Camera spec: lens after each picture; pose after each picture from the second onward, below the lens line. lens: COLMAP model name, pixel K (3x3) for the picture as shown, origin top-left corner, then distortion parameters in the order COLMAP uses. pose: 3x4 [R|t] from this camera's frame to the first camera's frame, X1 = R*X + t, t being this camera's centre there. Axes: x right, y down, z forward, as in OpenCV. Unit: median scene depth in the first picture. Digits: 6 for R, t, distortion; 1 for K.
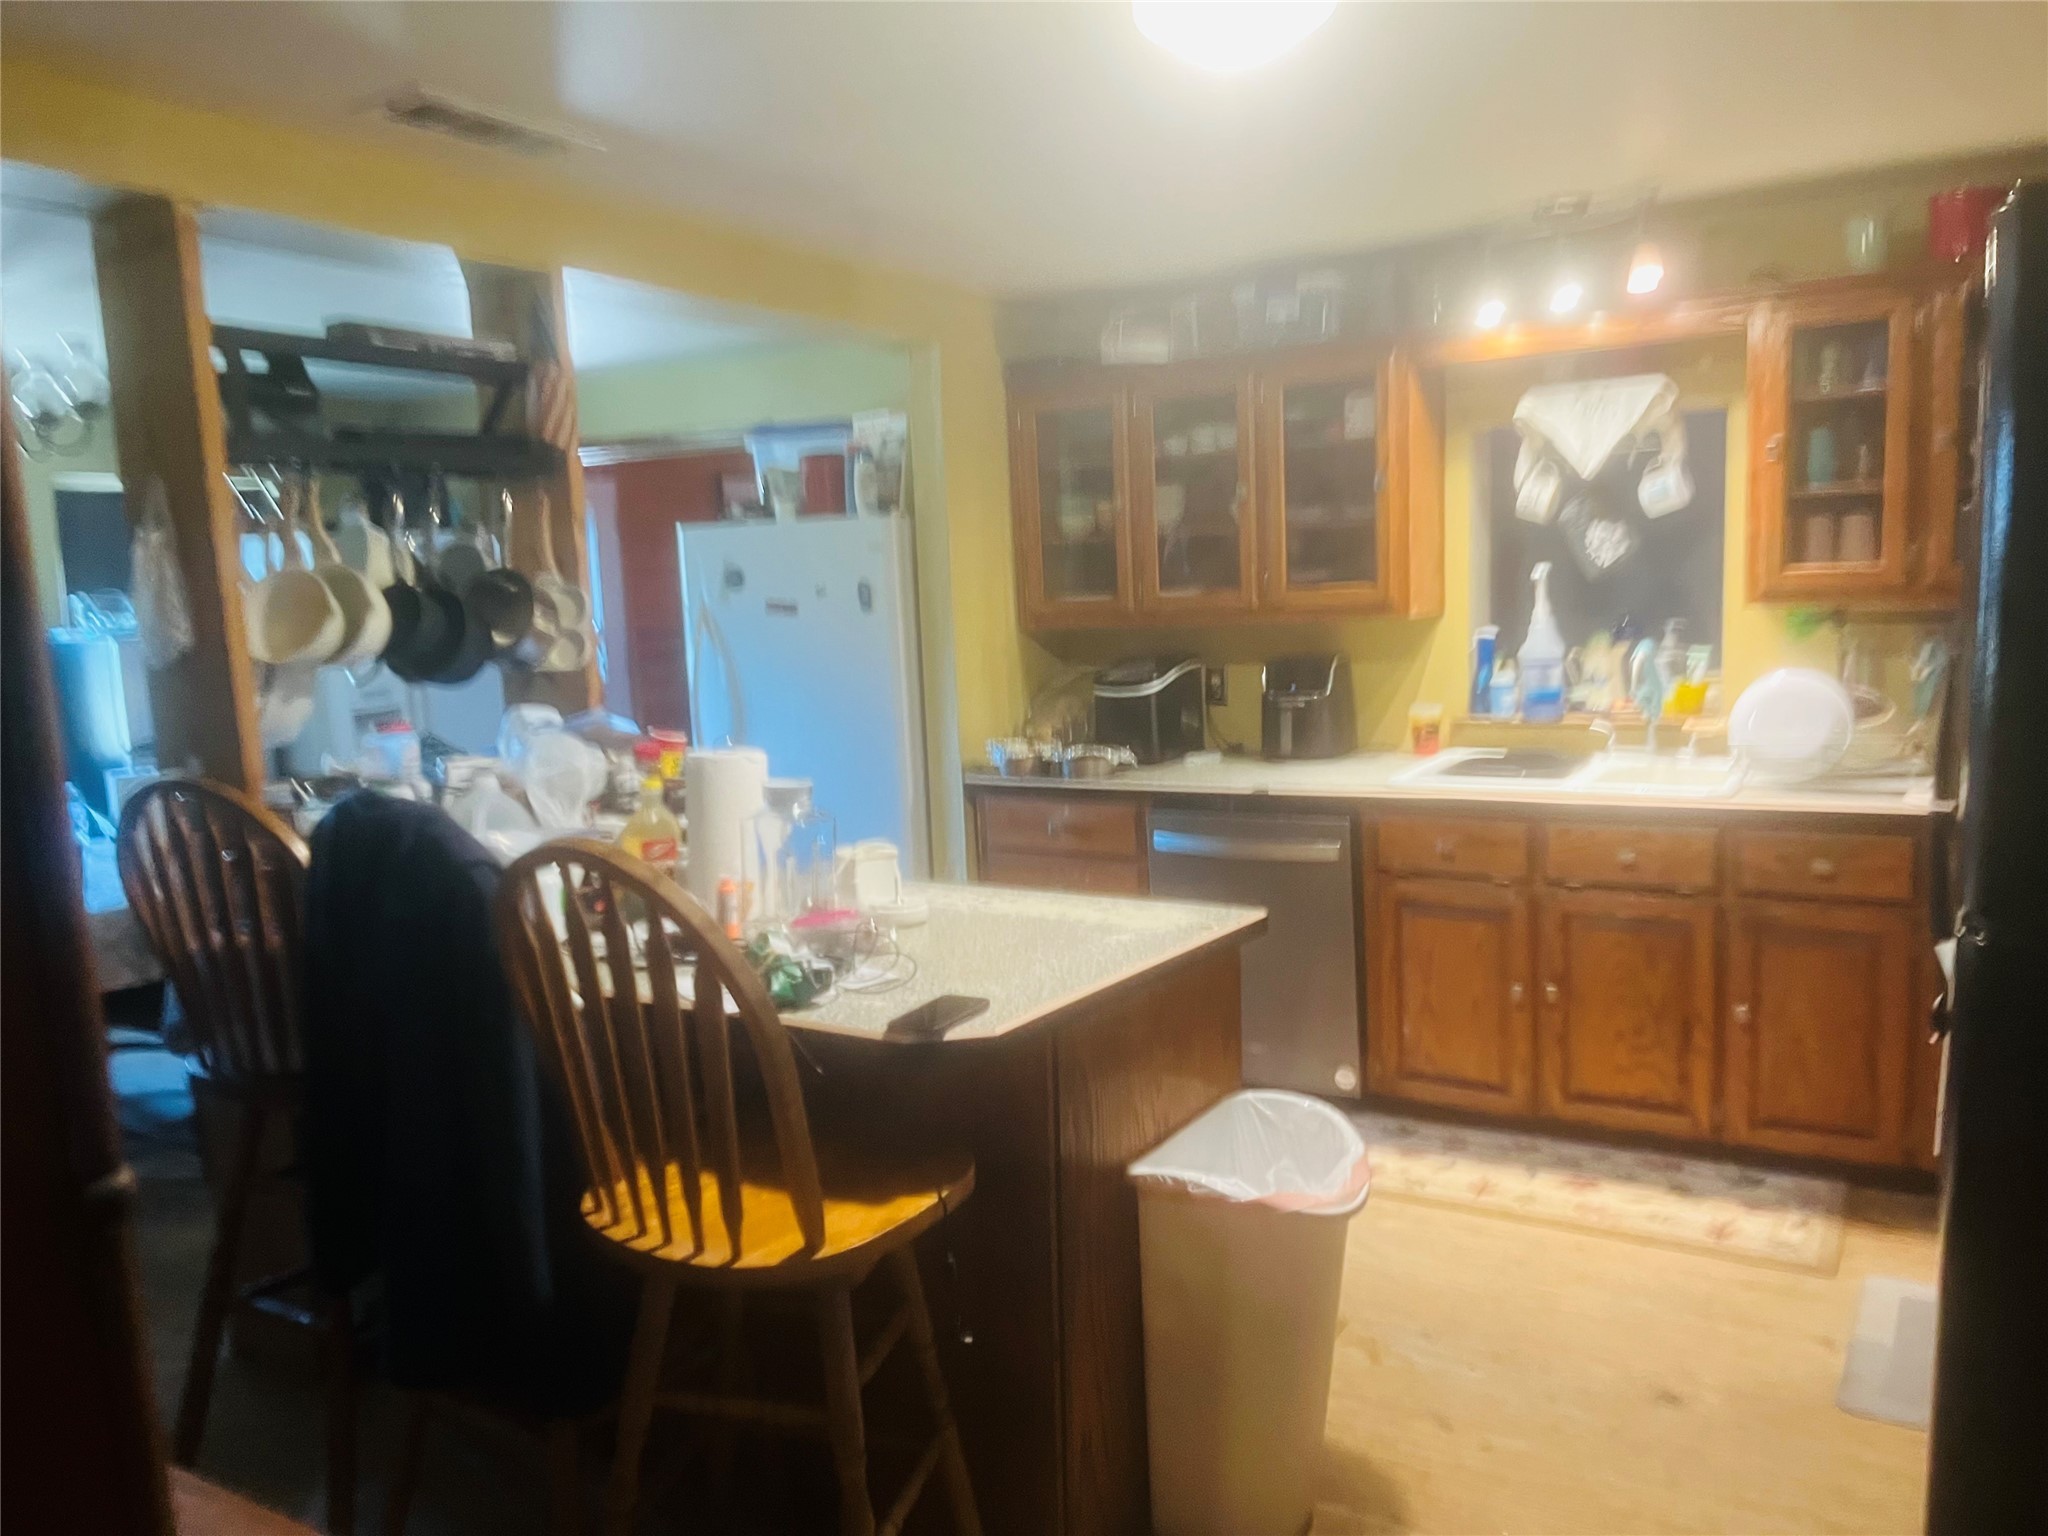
lens RADIAL K [[1535.7, 0, 1028.9], [0, 1535.7, 790.4], [0, 0, 1]] dist [0.004721, -0.000708]
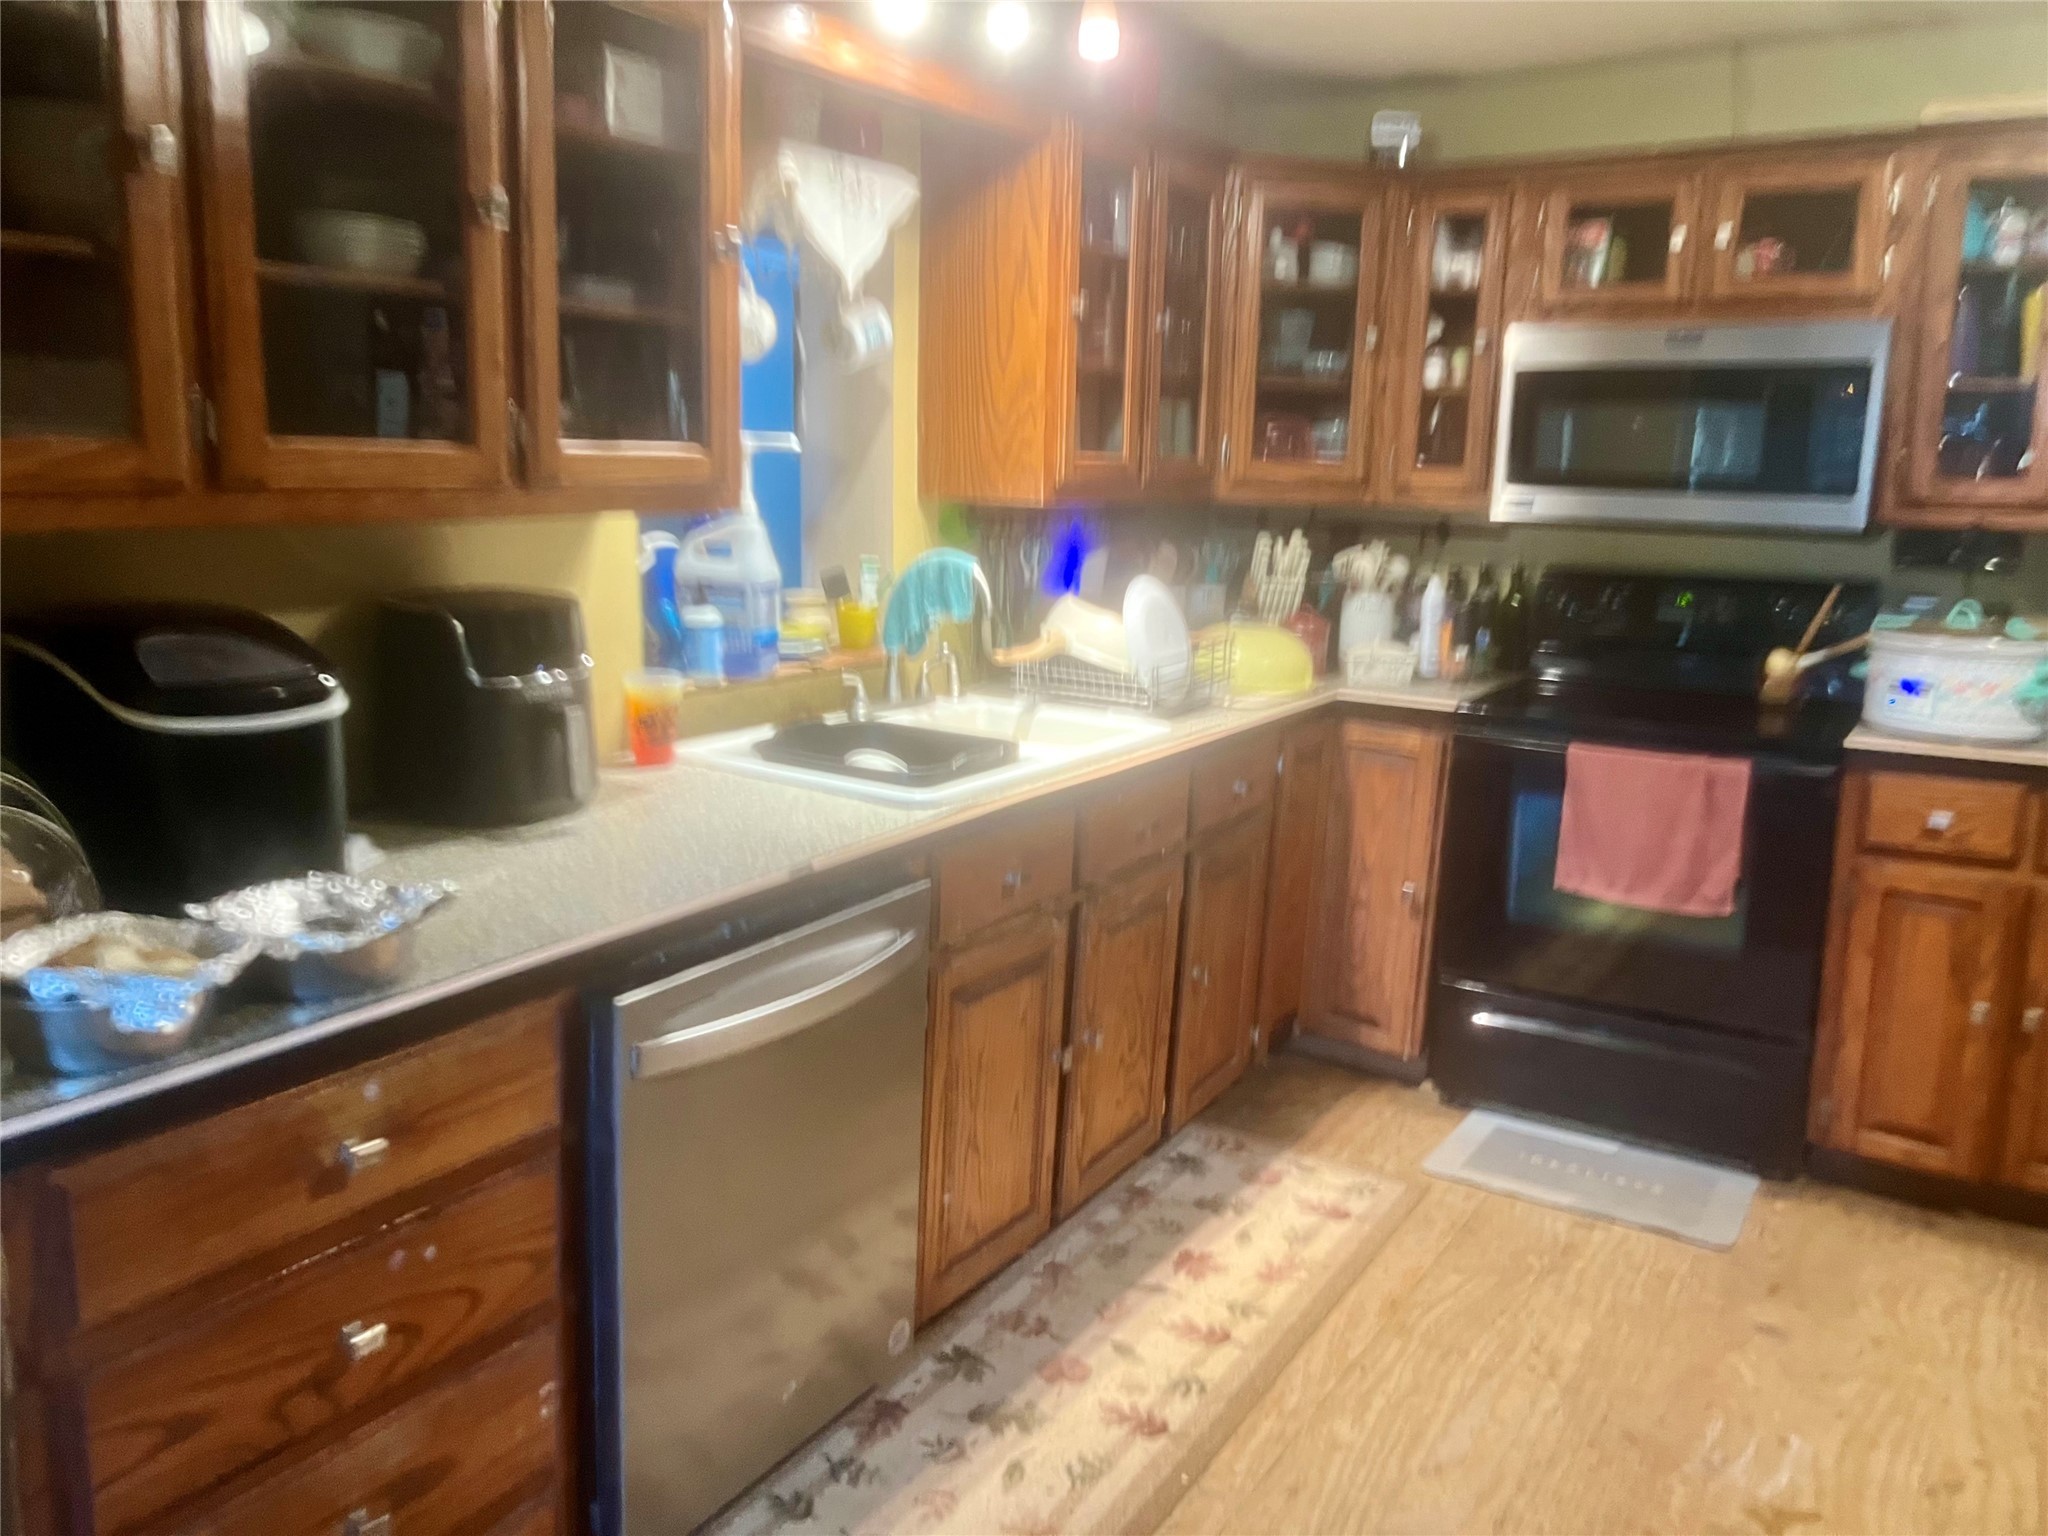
lens RADIAL K [[1542.1, 0, 1024.0], [0, 1542.1, 768.0], [0, 0, 1]] dist [0.006409, -0.007013]
pose [[0.008024, -0.145531, 0.989321, -0.461549], [0.120312, 0.982307, 0.143523, -0.130981], [-0.992704, 0.117875, 0.025391, 1.343529]]
